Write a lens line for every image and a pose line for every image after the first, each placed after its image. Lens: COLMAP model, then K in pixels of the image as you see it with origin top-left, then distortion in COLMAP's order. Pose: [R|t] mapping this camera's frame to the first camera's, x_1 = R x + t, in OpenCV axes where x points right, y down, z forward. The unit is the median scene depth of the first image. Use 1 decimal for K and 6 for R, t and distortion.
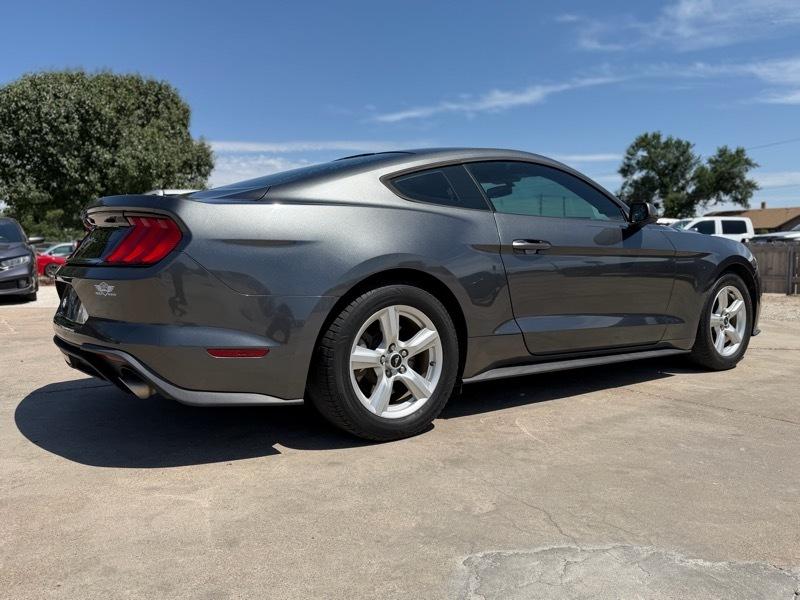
lens RADIAL K [[634.4, 0, 404.6], [0, 634.4, 302.9], [0, 0, 1]] dist [0.009631, -0.040620]
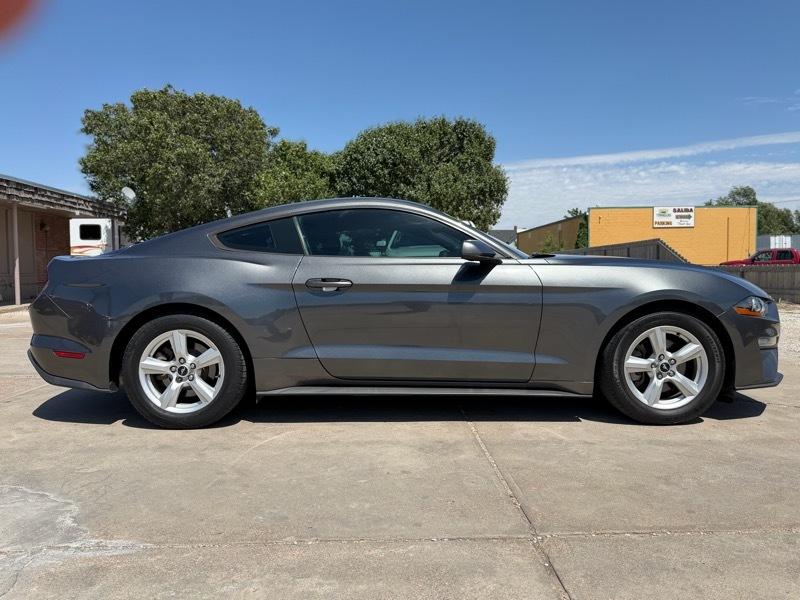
lens RADIAL K [[634.4, 0, 403.0], [0, 634.4, 305.7], [0, 0, 1]] dist [0.009631, -0.040620]
pose [[0.804143, 0.020730, -0.594074, 0.239658], [-0.028747, 0.999579, -0.004032, -0.011912], [0.593740, 0.020320, 0.804400, 0.034875]]
